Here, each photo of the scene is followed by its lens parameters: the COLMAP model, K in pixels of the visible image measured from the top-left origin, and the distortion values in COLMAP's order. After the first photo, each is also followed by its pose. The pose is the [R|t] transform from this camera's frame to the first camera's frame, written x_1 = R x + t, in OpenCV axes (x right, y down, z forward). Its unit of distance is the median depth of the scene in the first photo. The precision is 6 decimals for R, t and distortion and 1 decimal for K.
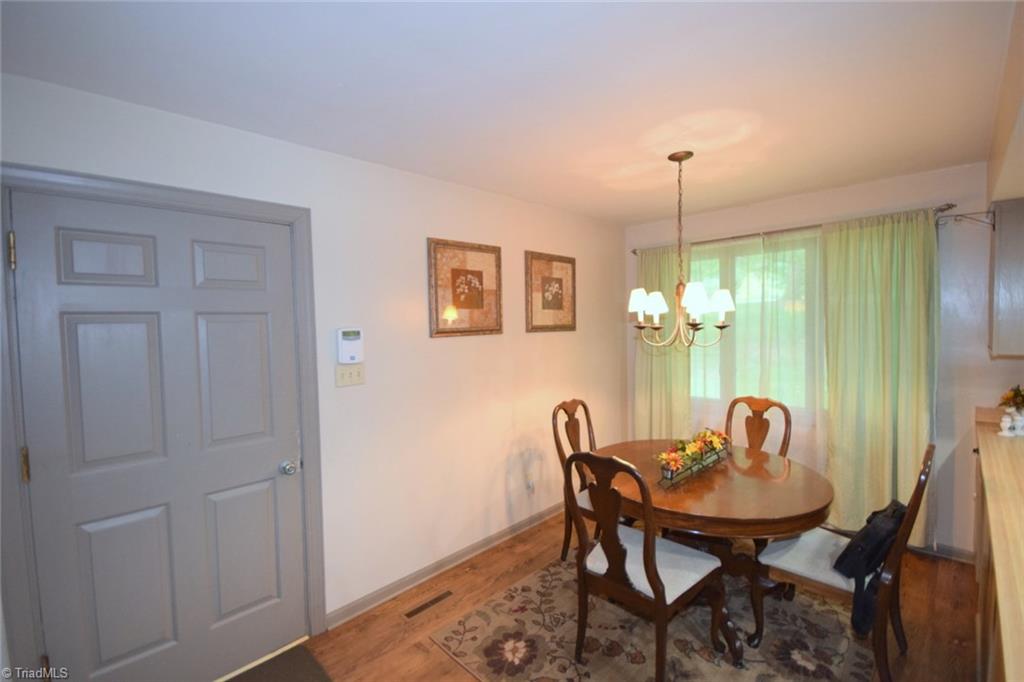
lens RADIAL K [[452.3, 0, 515.2], [0, 452.3, 340.3], [0, 0, 1]] dist [-0.007876, 0.000395]
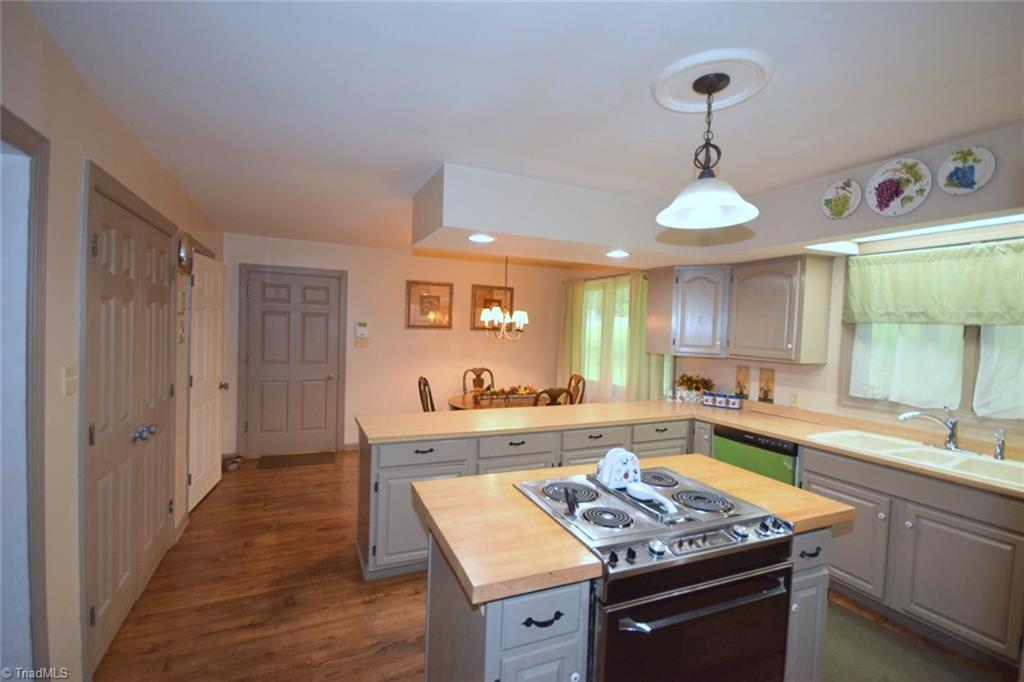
lens RADIAL K [[452.3, 0, 511.8], [0, 452.3, 338.8], [0, 0, 1]] dist [-0.007876, 0.000395]
pose [[0.935646, 0.061680, -0.347508, 0.895538], [-0.065806, 0.997832, -0.000071, 0.007559], [0.346750, 0.022935, 0.937677, -0.690483]]
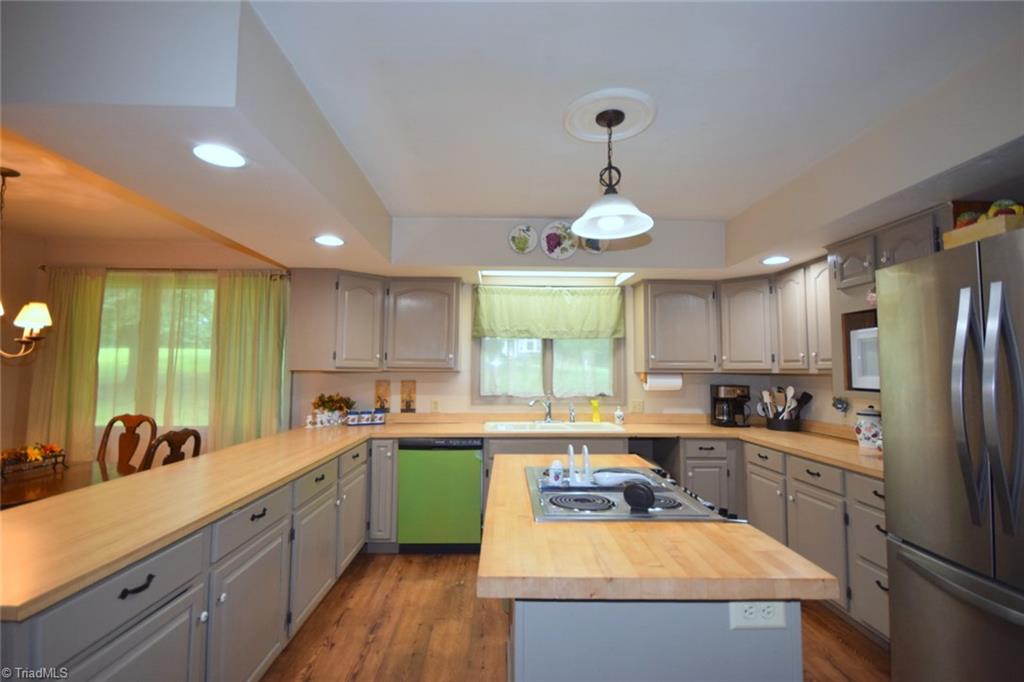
lens RADIAL K [[452.3, 0, 514.5], [0, 452.3, 334.8], [0, 0, 1]] dist [-0.007876, 0.000395]
pose [[0.681892, 0.087072, 0.726252, 0.366375], [0.006018, 0.992188, -0.124606, 0.077778], [-0.731428, 0.089339, 0.676041, -0.408710]]
